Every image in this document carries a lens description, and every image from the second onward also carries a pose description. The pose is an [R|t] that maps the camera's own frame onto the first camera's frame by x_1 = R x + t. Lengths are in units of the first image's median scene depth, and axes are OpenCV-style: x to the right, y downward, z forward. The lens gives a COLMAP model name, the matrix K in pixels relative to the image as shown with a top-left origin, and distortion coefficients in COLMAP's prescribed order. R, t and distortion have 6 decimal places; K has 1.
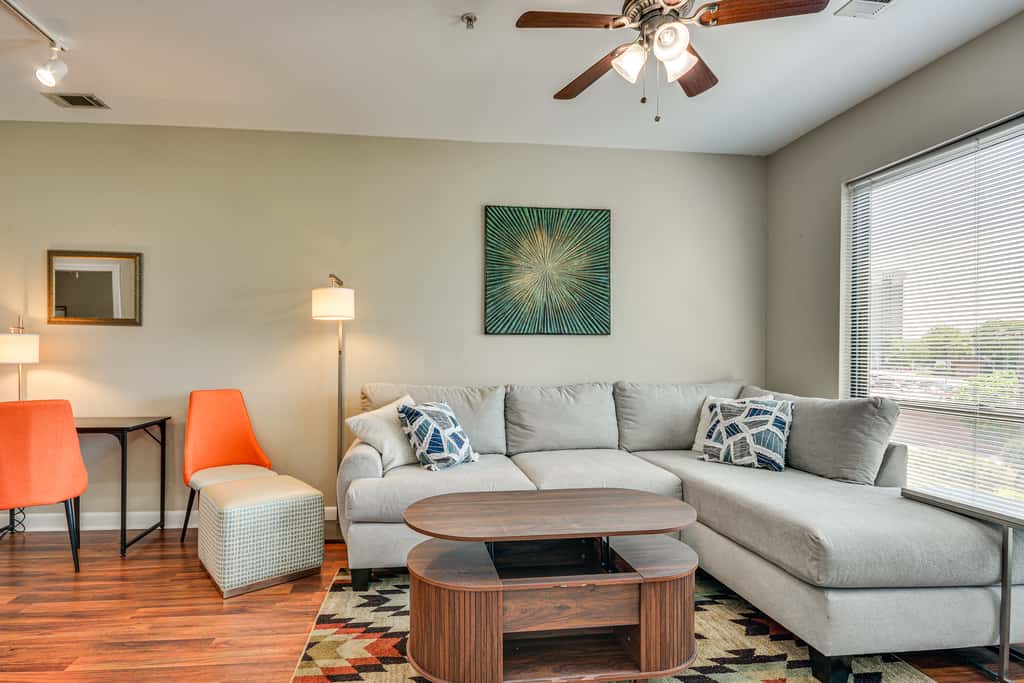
lens RADIAL K [[514.5, 0, 480.4], [0, 514.5, 360.7], [0, 0, 1]] dist [-0.000651, -0.000294]
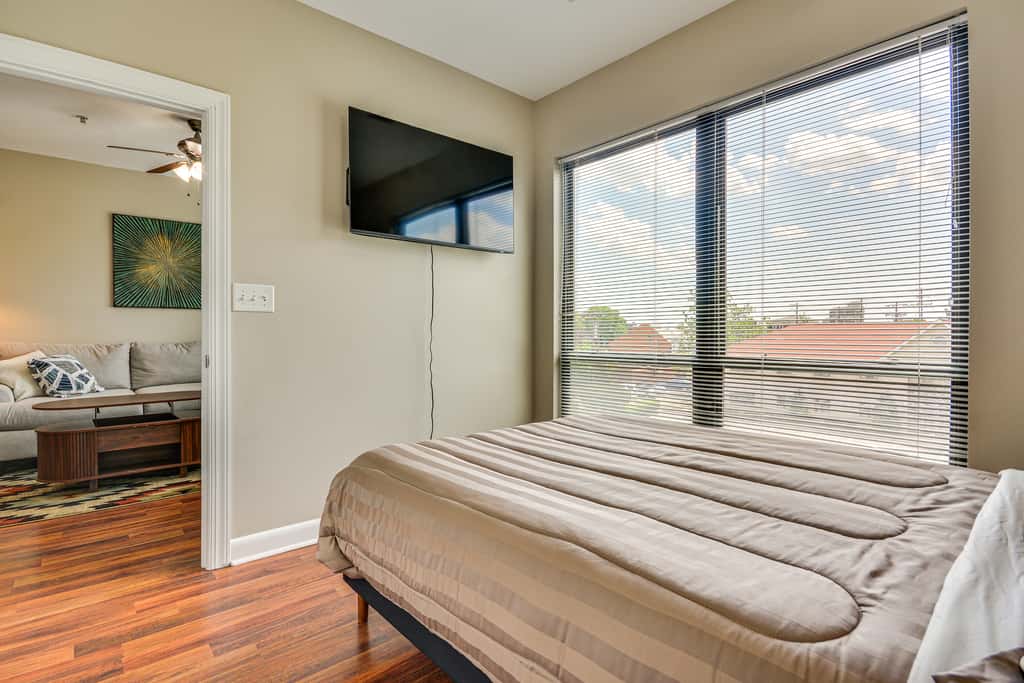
lens RADIAL K [[501.7, 0, 511.5], [0, 501.7, 337.0], [0, 0, 1]] dist [0.001733, 0.000370]
pose [[0.822682, -0.009315, 0.568425, 0.129922], [0.008714, 0.999955, 0.003776, 0.036540], [-0.568434, 0.001847, 0.822726, -0.774403]]
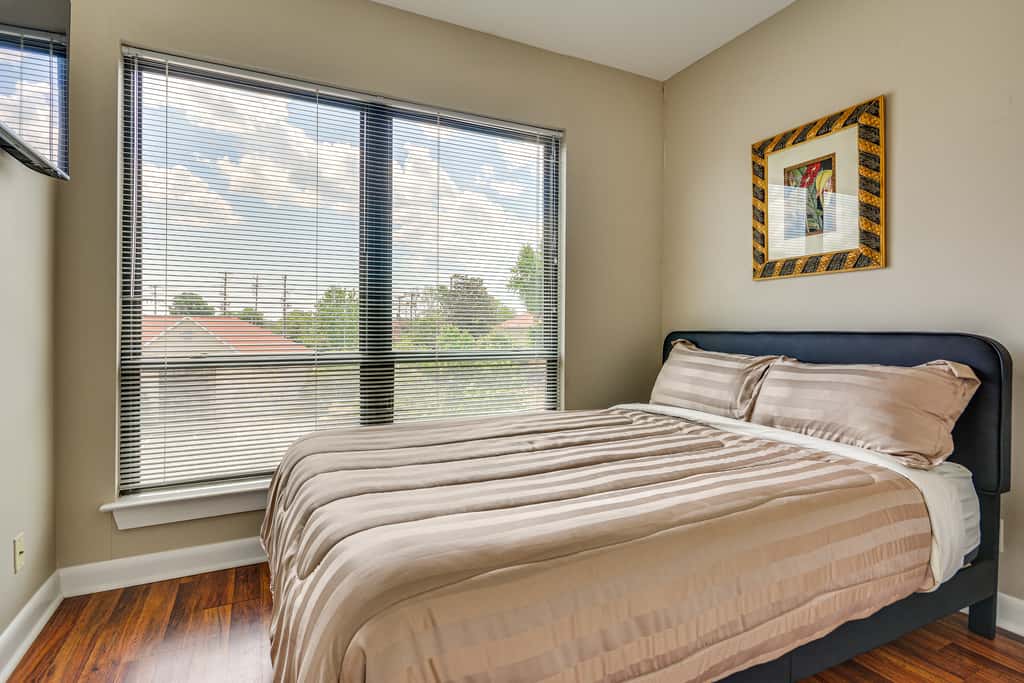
lens RADIAL K [[498.7, 0, 513.2], [0, 498.7, 328.8], [0, 0, 1]] dist [0.012545, -0.011042]
pose [[-0.338363, -0.002602, 0.941012, -0.656127], [0.000573, 0.999995, 0.002971, 0.012795], [-0.941015, 0.001544, -0.338360, 4.163920]]
